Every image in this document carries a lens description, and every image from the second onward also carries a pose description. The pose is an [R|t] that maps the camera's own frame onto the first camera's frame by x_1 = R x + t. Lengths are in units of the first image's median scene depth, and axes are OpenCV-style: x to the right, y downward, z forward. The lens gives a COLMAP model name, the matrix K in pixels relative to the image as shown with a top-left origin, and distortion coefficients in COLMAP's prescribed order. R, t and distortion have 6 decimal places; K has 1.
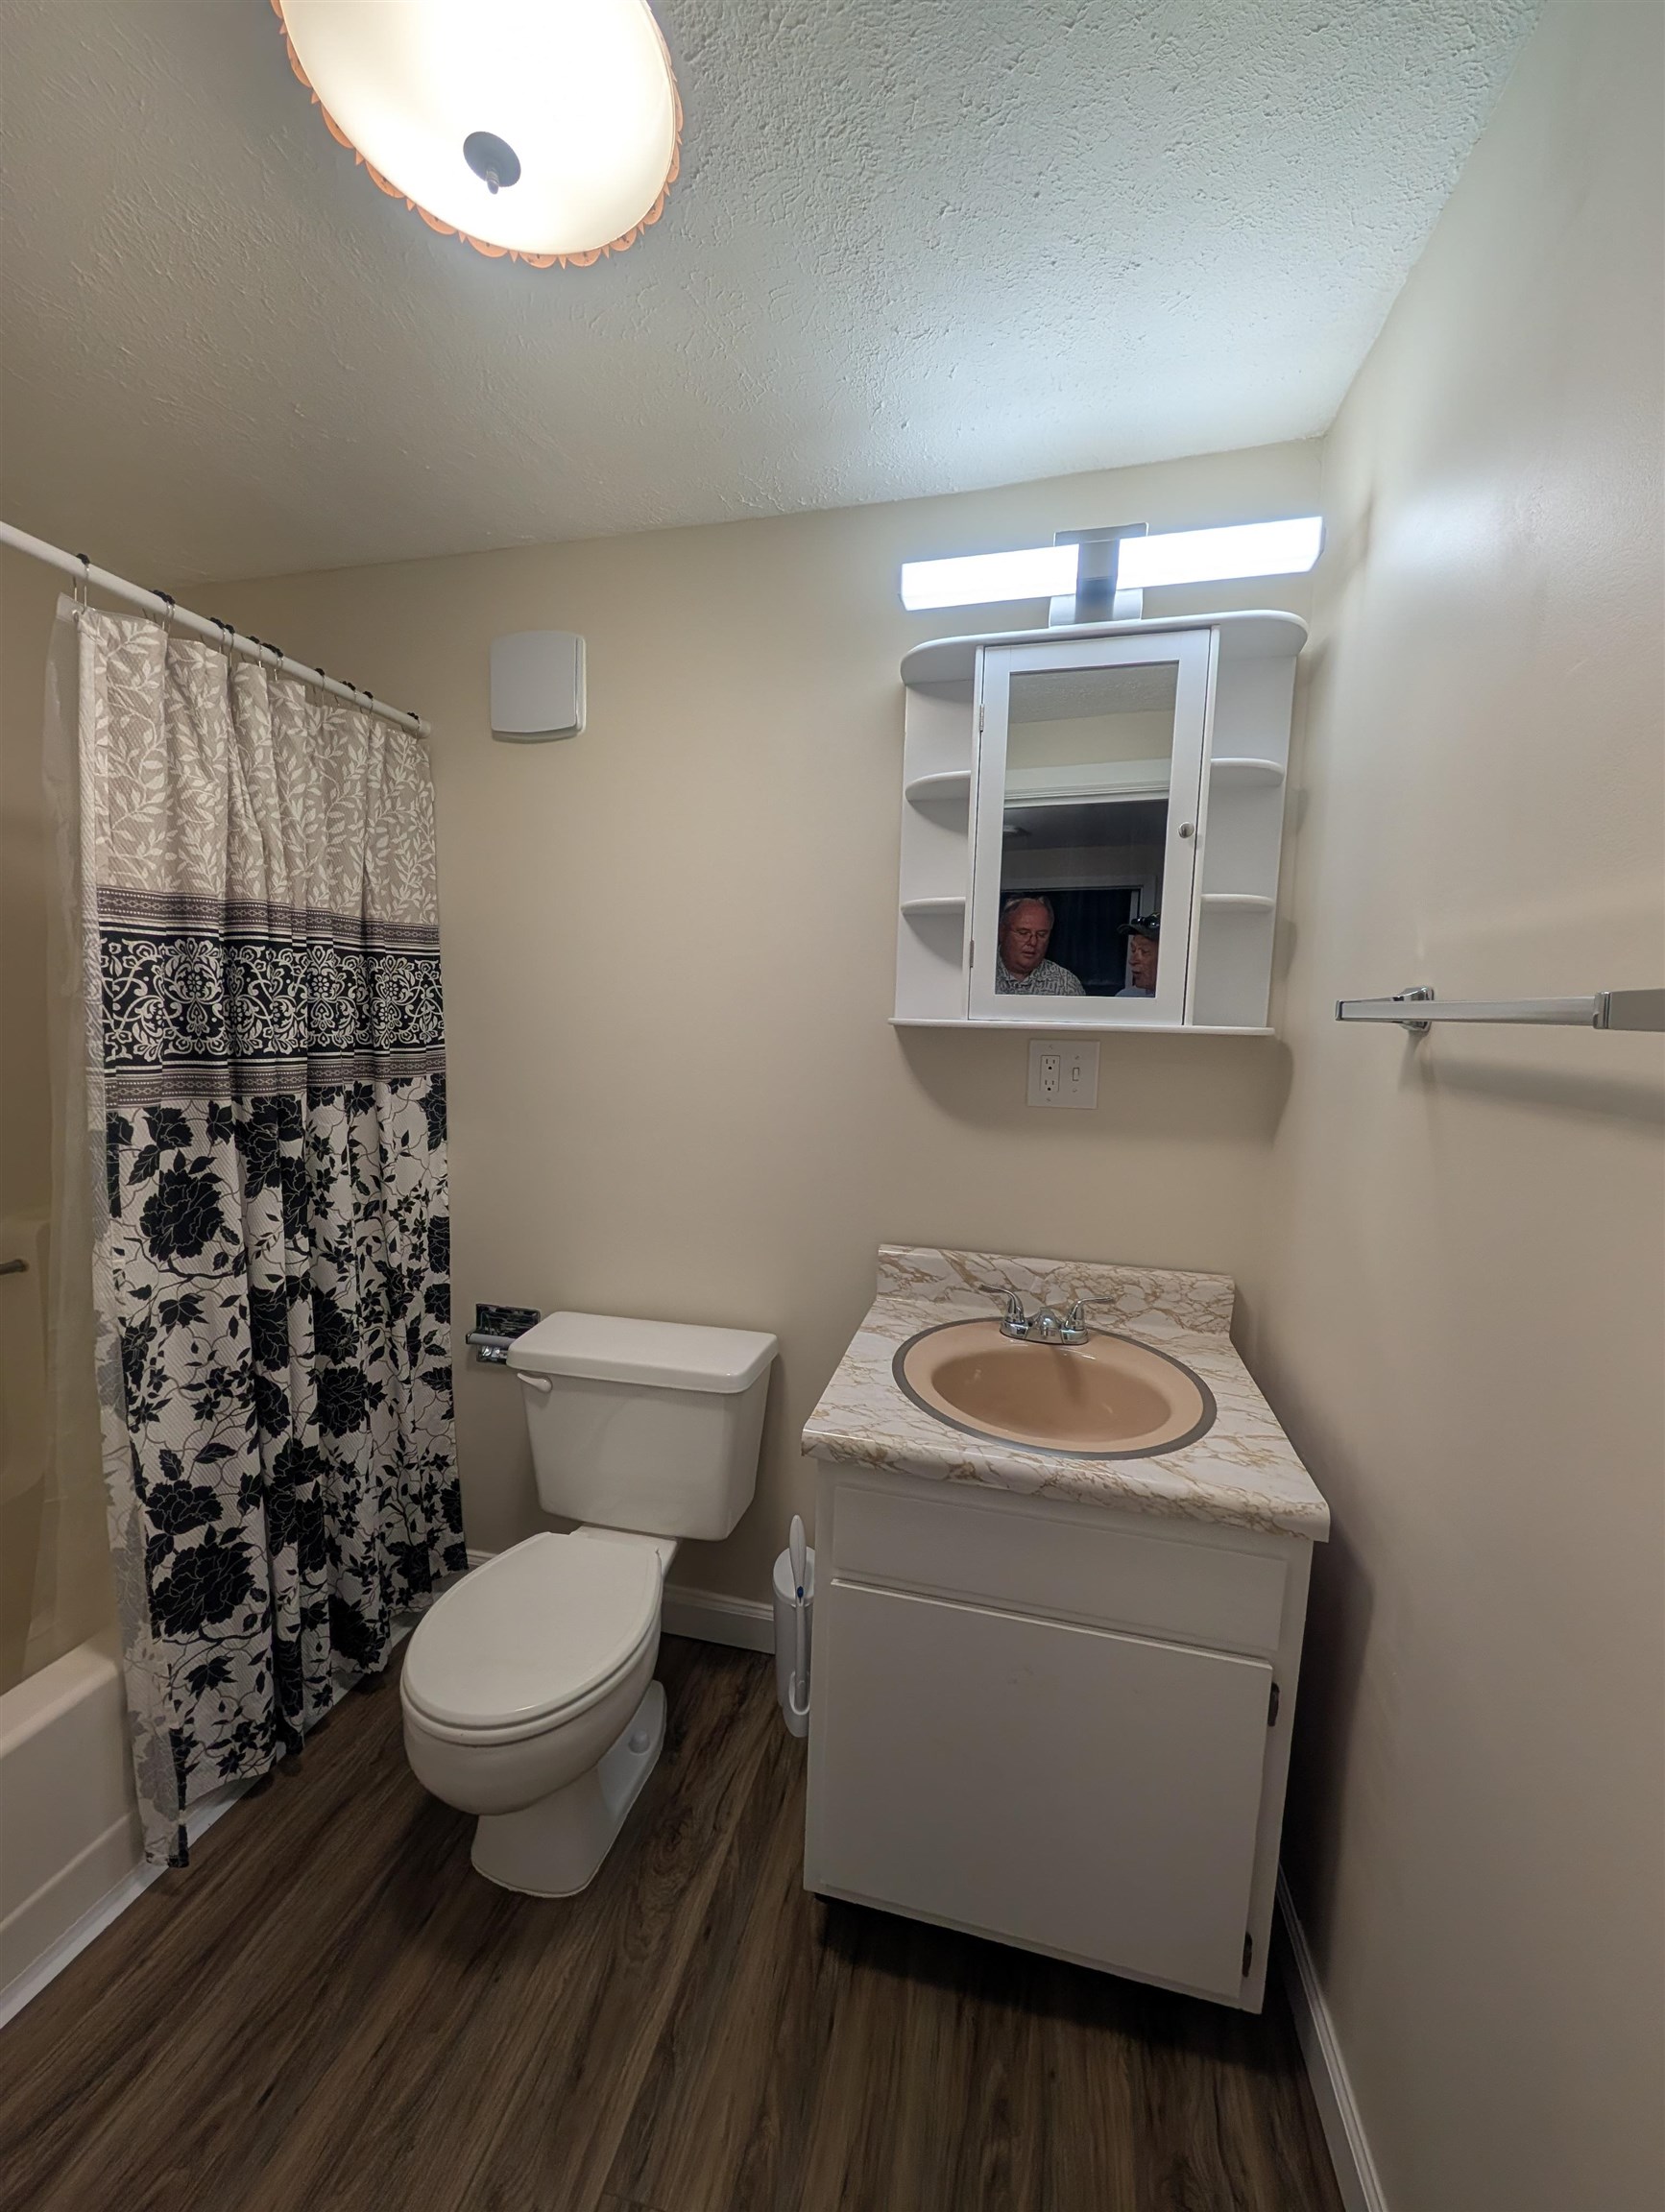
lens RADIAL K [[840.8, 0, 833.0], [0, 840.8, 1103.1], [0, 0, 1]] dist [0.000502, 0.000043]
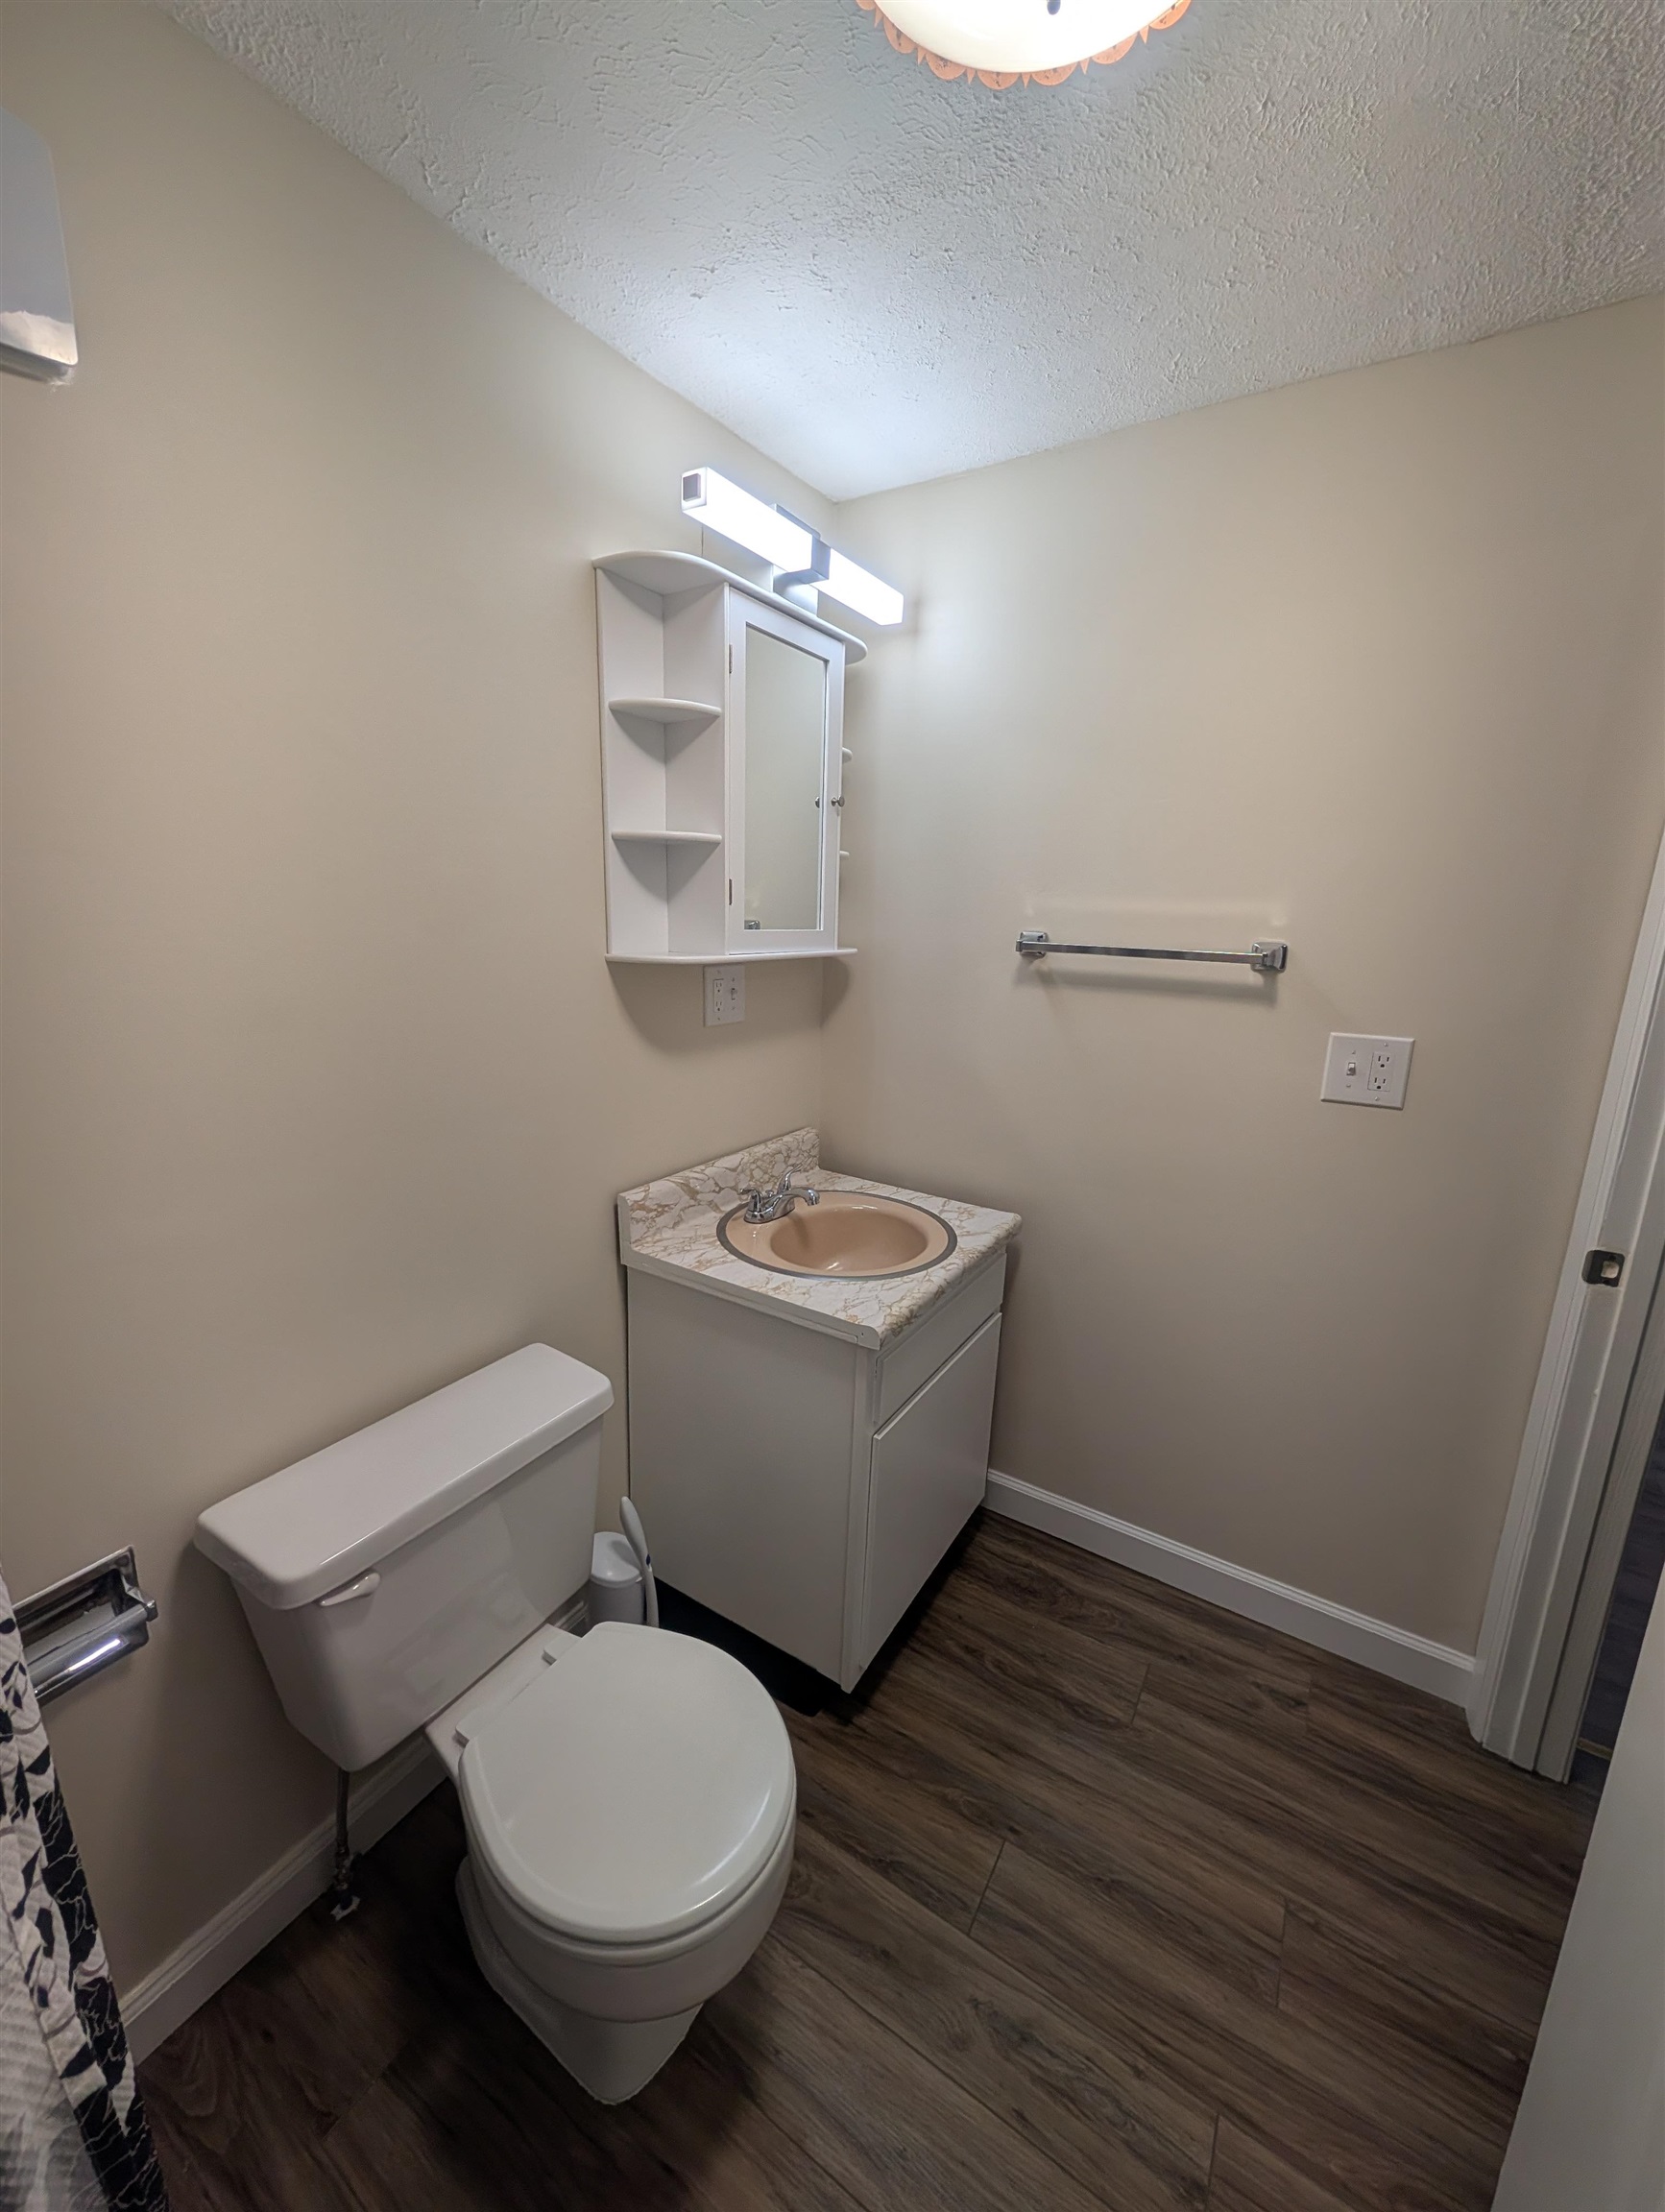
lens RADIAL K [[840.8, 0, 839.1], [0, 840.8, 1104.3], [0, 0, 1]] dist [0.000502, 0.000043]
pose [[0.319502, -0.231154, 0.918959, -0.784973], [0.084151, 0.972880, 0.215460, -0.126913], [-0.943841, 0.008492, 0.330290, 0.496030]]
